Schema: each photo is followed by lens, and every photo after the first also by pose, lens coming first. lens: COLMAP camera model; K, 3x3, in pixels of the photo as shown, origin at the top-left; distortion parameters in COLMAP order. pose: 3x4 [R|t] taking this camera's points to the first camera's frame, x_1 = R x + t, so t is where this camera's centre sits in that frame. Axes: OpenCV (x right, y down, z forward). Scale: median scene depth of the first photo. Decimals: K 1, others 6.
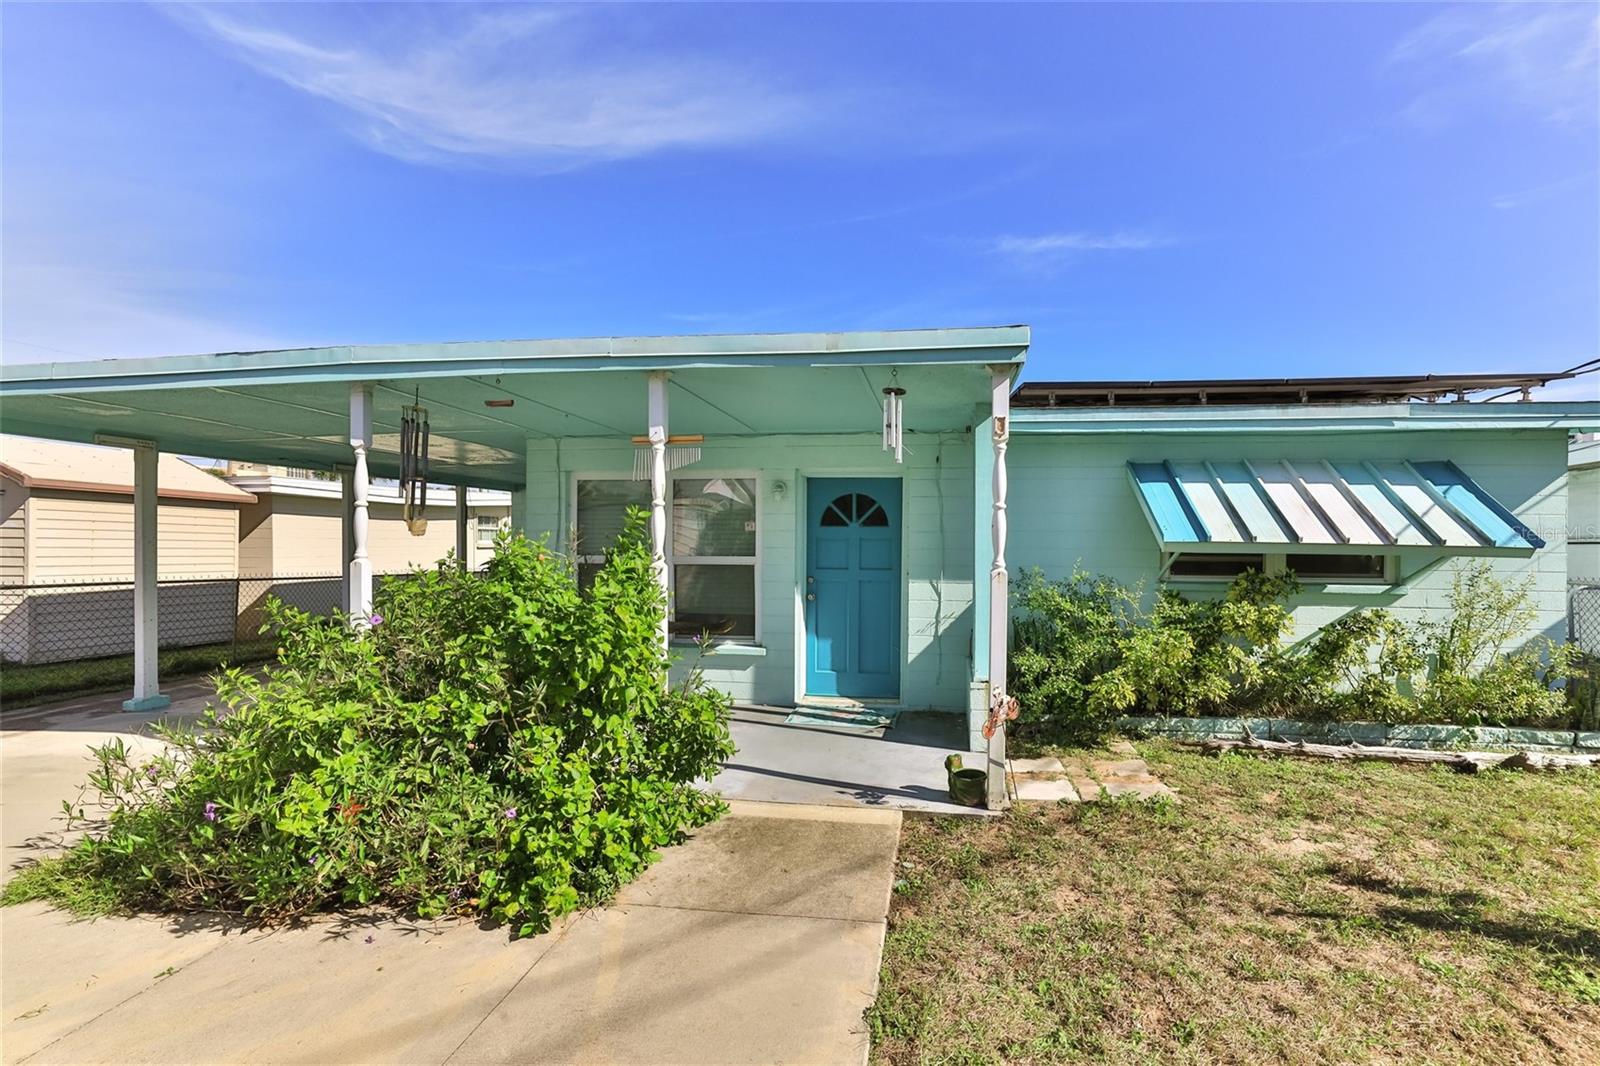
lens RADIAL K [[736.7, 0, 754.7], [0, 736.7, 544.2], [0, 0, 1]] dist [-0.005049, -0.000244]
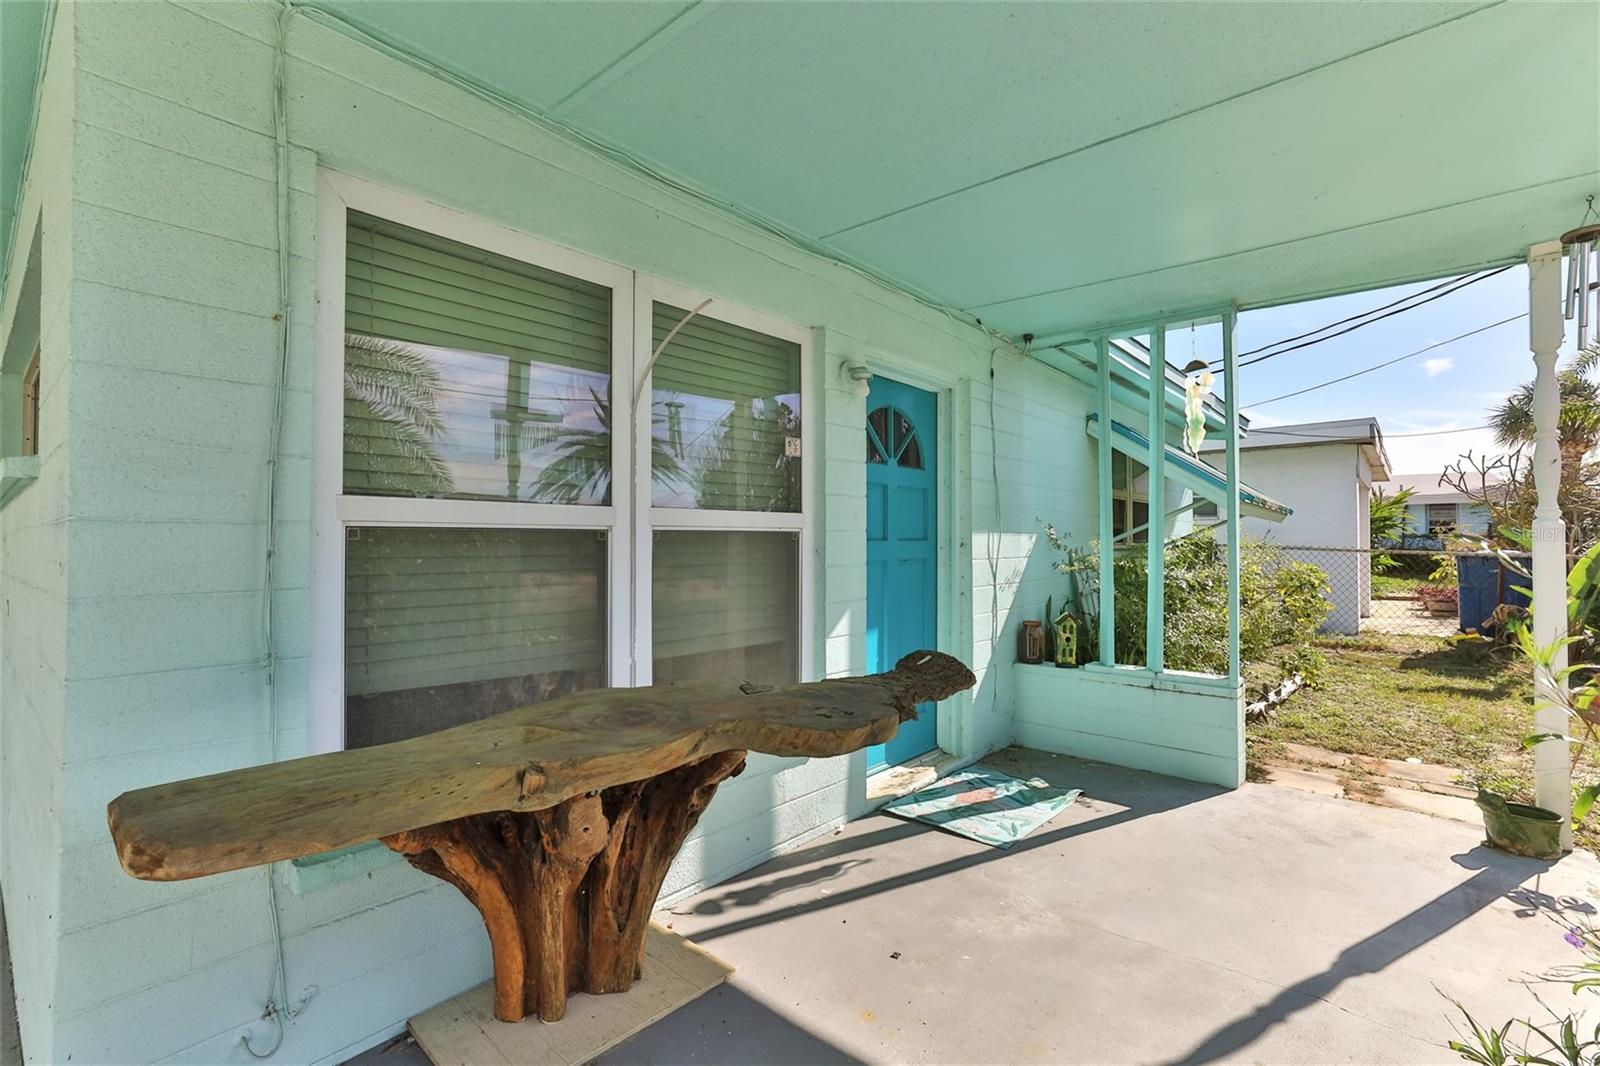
lens RADIAL K [[724.8, 0, 800.0], [0, 724.8, 533.0], [0, 0, 1]] dist [-0.002272, 0.011330]
pose [[0.522217, 0.002415, 0.852809, -0.471235], [0.006380, 0.999957, -0.006738, 0.038785], [-0.852789, 0.008960, 0.522179, 0.917292]]
